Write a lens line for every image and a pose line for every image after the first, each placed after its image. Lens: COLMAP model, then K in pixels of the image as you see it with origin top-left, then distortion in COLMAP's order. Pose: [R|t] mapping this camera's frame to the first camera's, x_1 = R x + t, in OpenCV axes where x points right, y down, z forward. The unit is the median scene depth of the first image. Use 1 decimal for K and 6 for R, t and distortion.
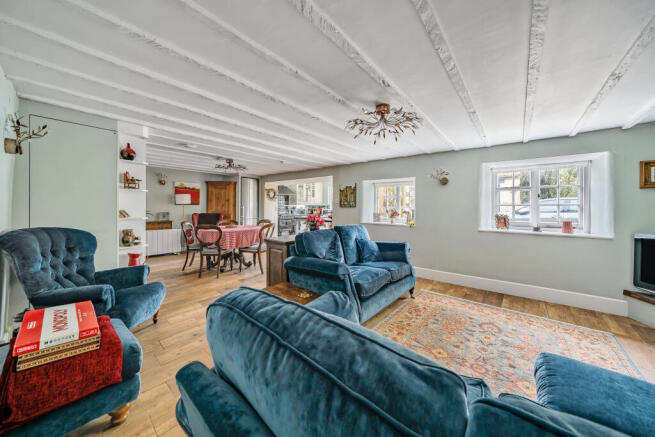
lens RADIAL K [[226.3, 0, 321.5], [0, 226.3, 207.8], [0, 0, 1]] dist [0.003205, 0.000092]
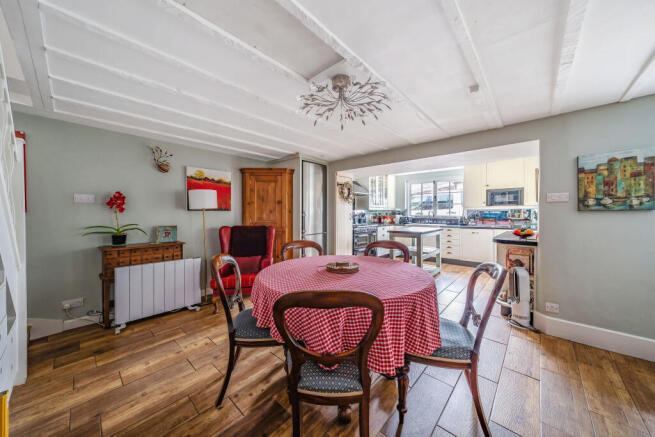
lens RADIAL K [[226.3, 0, 323.6], [0, 226.3, 216.4], [0, 0, 1]] dist [0.003205, 0.000092]
pose [[0.999628, -0.009608, -0.025524, -0.291856], [0.009828, 0.999915, 0.008526, -0.001410], [0.025440, -0.008773, 0.999638, 0.442466]]
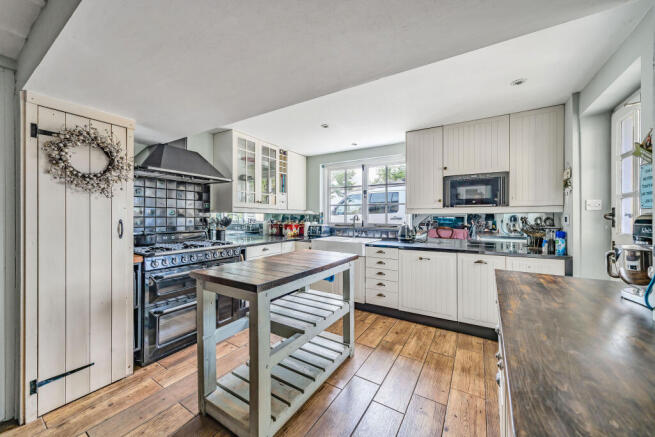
lens RADIAL K [[241.4, 0, 329.7], [0, 241.4, 215.4], [0, 0, 1]] dist [0.001456, 0.000045]
pose [[0.985778, -0.002442, 0.168034, -0.039554], [0.004258, 0.999936, -0.010451, -0.006120], [-0.167998, 0.011018, 0.985726, 0.823048]]
